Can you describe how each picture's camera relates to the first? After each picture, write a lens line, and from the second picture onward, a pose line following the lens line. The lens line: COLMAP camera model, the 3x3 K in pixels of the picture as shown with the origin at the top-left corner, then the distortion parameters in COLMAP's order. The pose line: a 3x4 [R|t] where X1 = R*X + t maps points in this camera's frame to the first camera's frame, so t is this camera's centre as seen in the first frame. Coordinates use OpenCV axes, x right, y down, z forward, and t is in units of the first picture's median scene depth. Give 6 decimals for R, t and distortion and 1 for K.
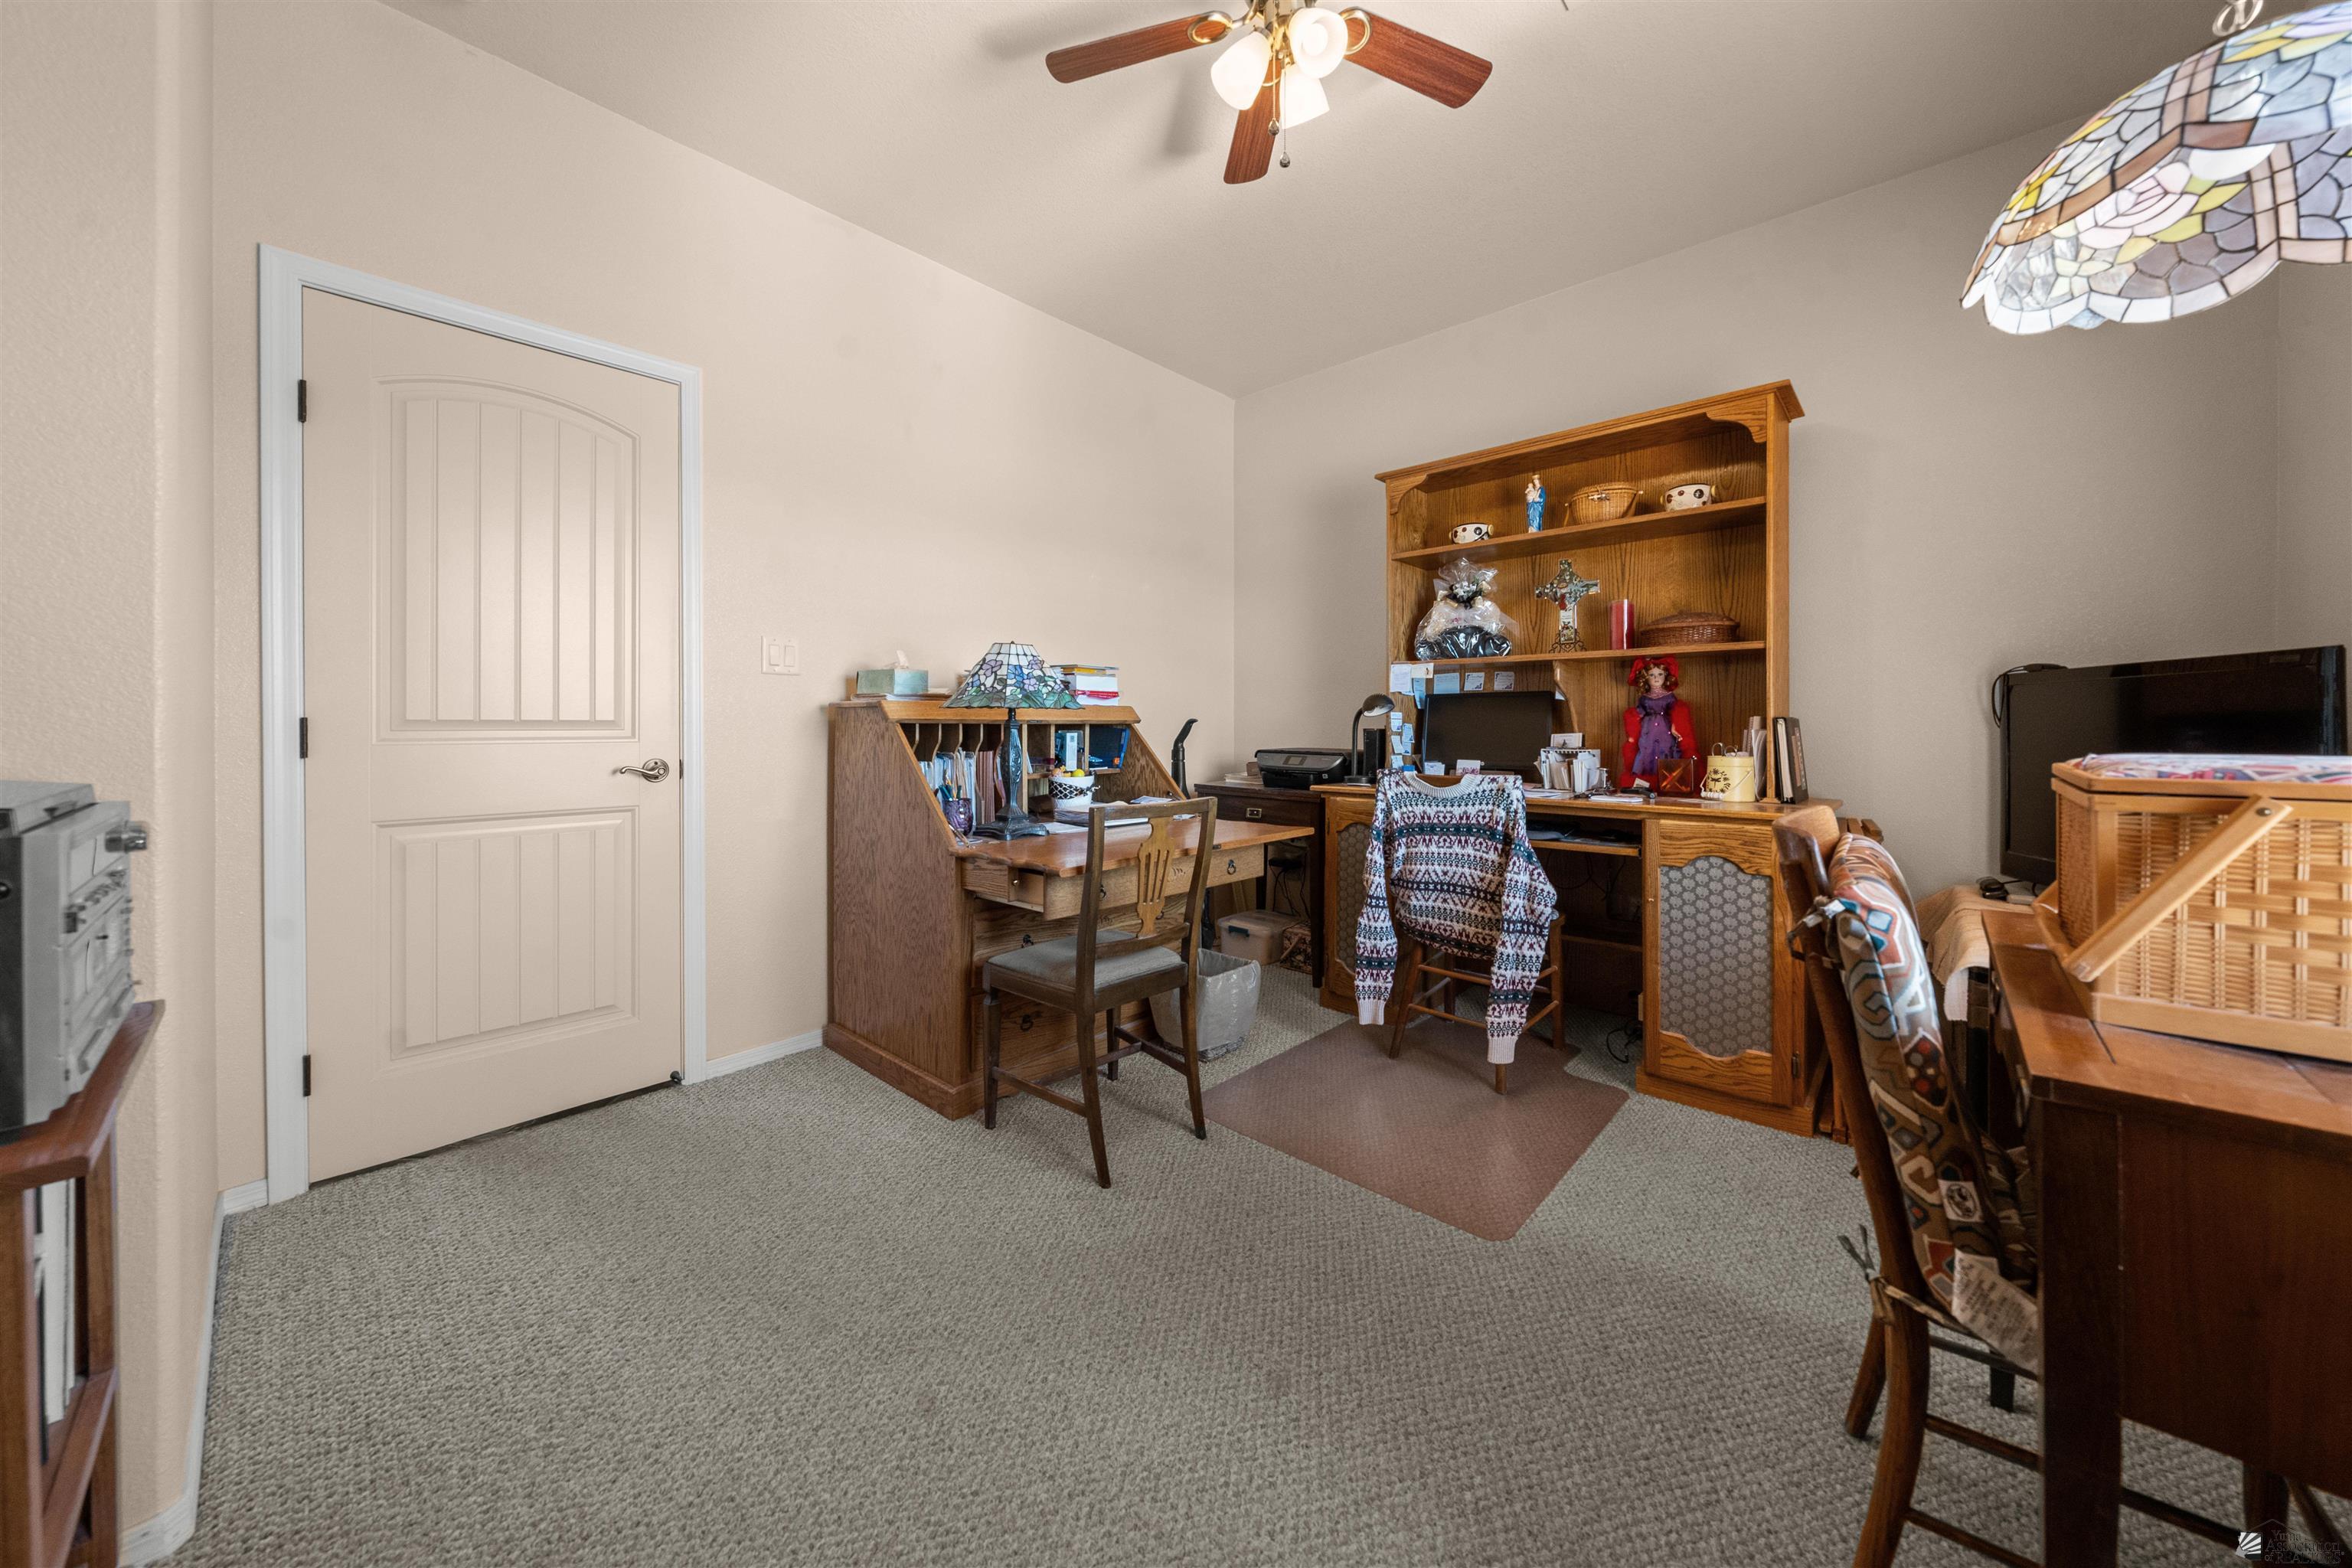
lens RADIAL K [[836.9, 0, 1163.8], [0, 836.9, 730.2], [0, 0, 1]] dist [-0.000856, -0.000007]
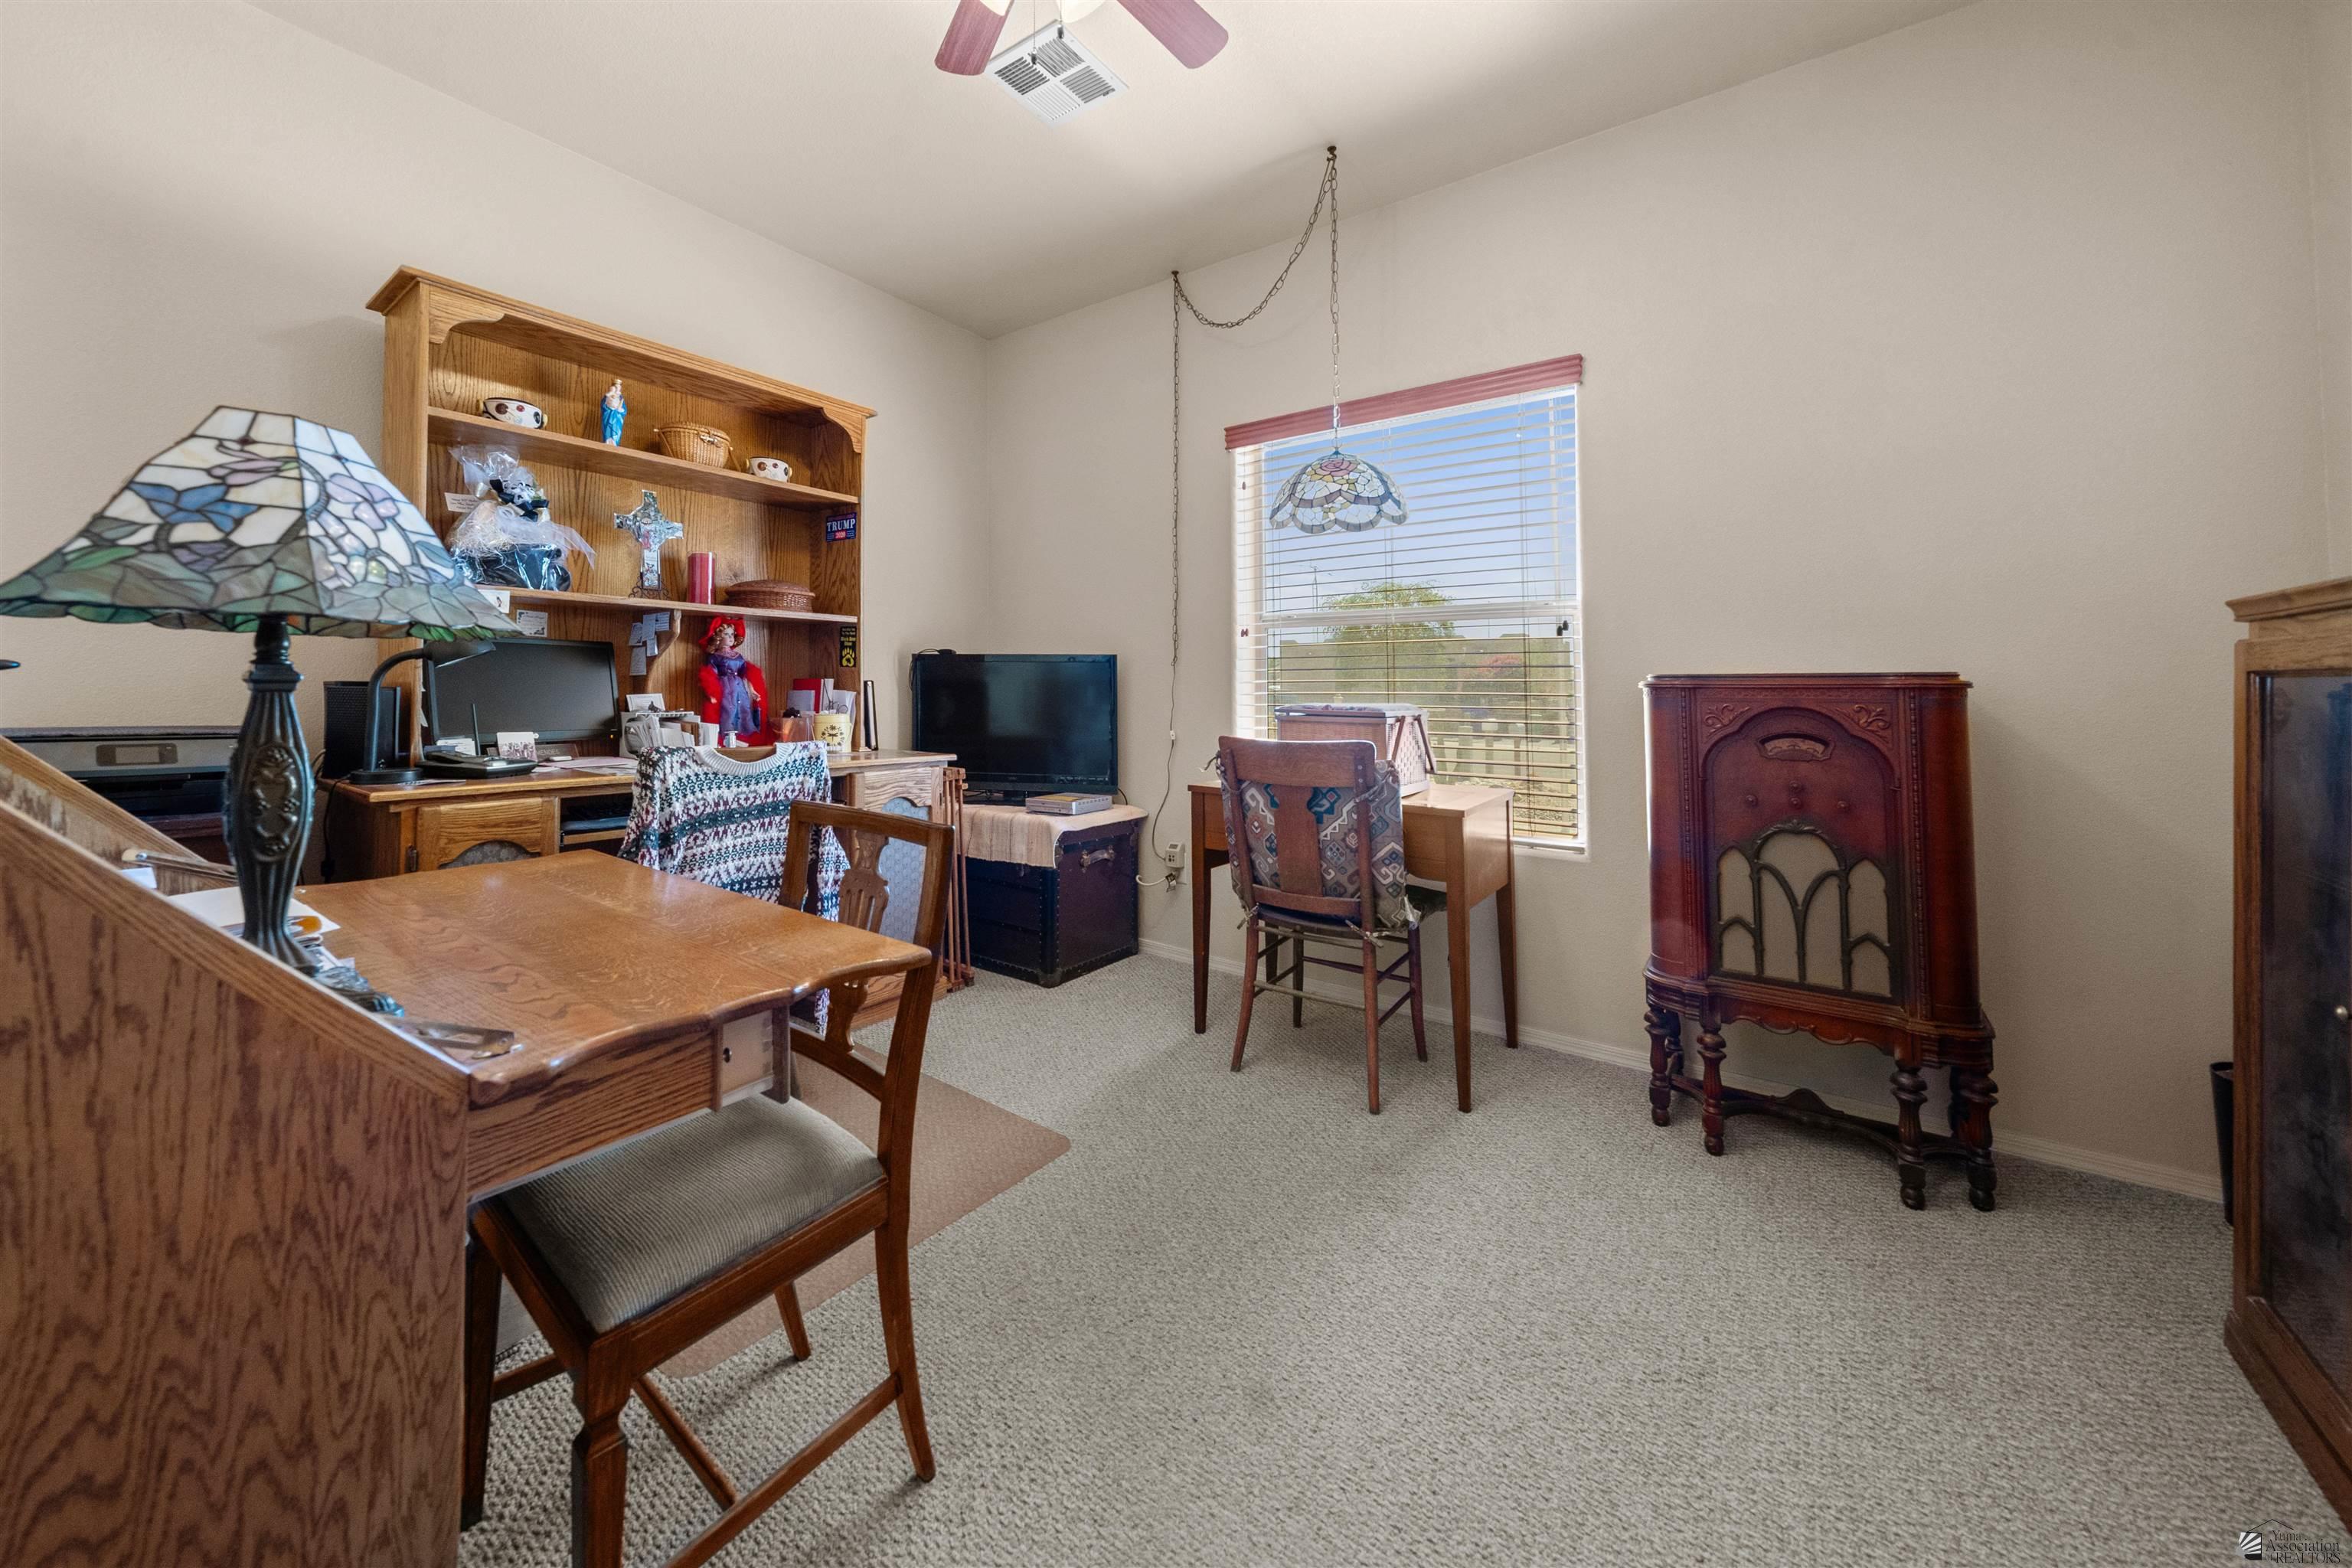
lens RADIAL K [[843.1, 0, 1173.3], [0, 843.1, 654.8], [0, 0, 1]] dist [-0.000352, -0.000001]
pose [[-0.126061, 0.041427, 0.991157, -0.521836], [-0.004298, 0.999095, -0.042306, -0.002727], [-0.992013, -0.009593, -0.125769, 0.679207]]
